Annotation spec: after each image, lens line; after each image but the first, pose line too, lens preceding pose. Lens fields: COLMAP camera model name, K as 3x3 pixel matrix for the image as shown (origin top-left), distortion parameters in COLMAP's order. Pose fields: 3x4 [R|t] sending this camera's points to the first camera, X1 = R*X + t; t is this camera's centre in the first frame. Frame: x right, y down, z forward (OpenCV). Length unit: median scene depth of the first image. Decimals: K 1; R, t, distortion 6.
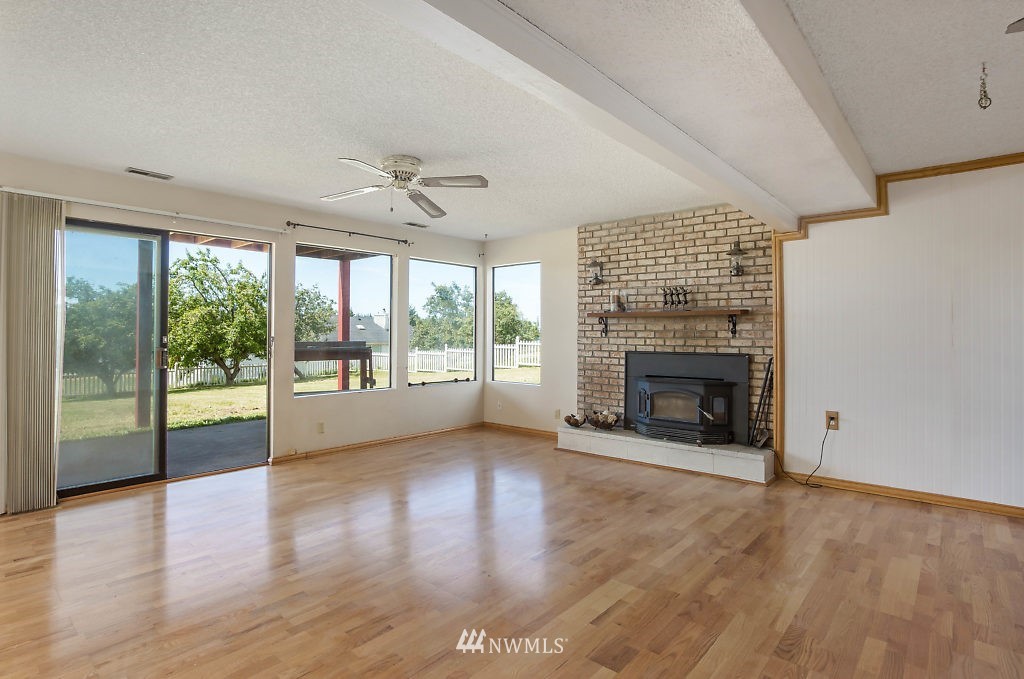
lens RADIAL K [[552.4, 0, 512.0], [0, 552.4, 339.5], [0, 0, 1]] dist [-0.033336, 0.000240]
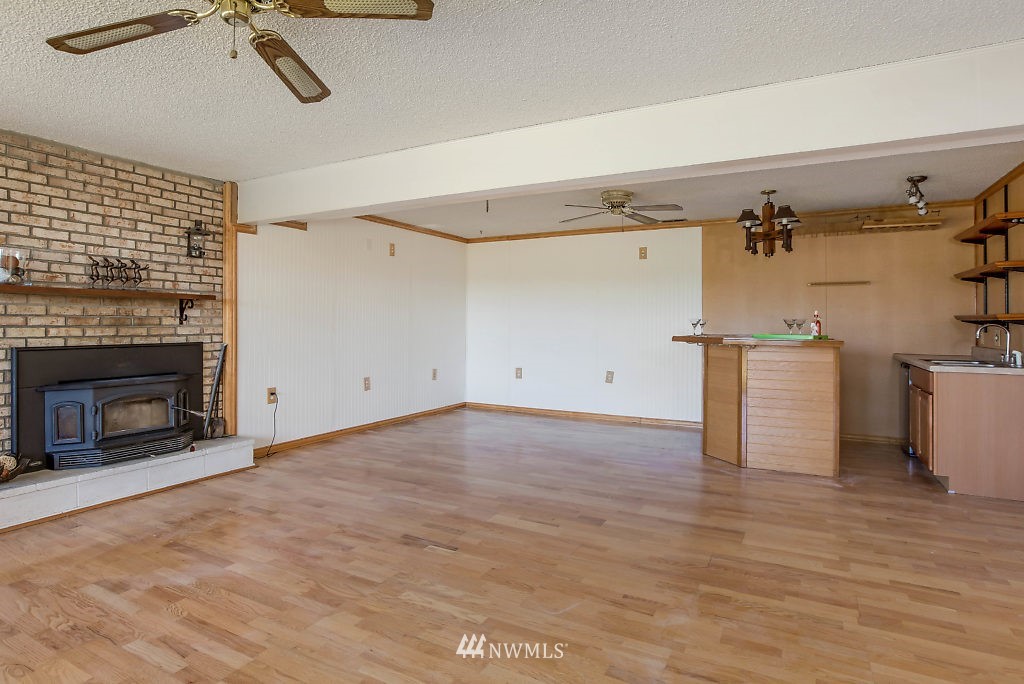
lens RADIAL K [[523.0, 0, 509.4], [0, 523.0, 323.8], [0, 0, 1]] dist [-0.004150, -0.000391]
pose [[-0.211040, -0.004002, 0.977469, -0.529053], [0.006835, 0.999961, 0.005569, -0.006327], [-0.977454, 0.007856, -0.211004, 0.645890]]
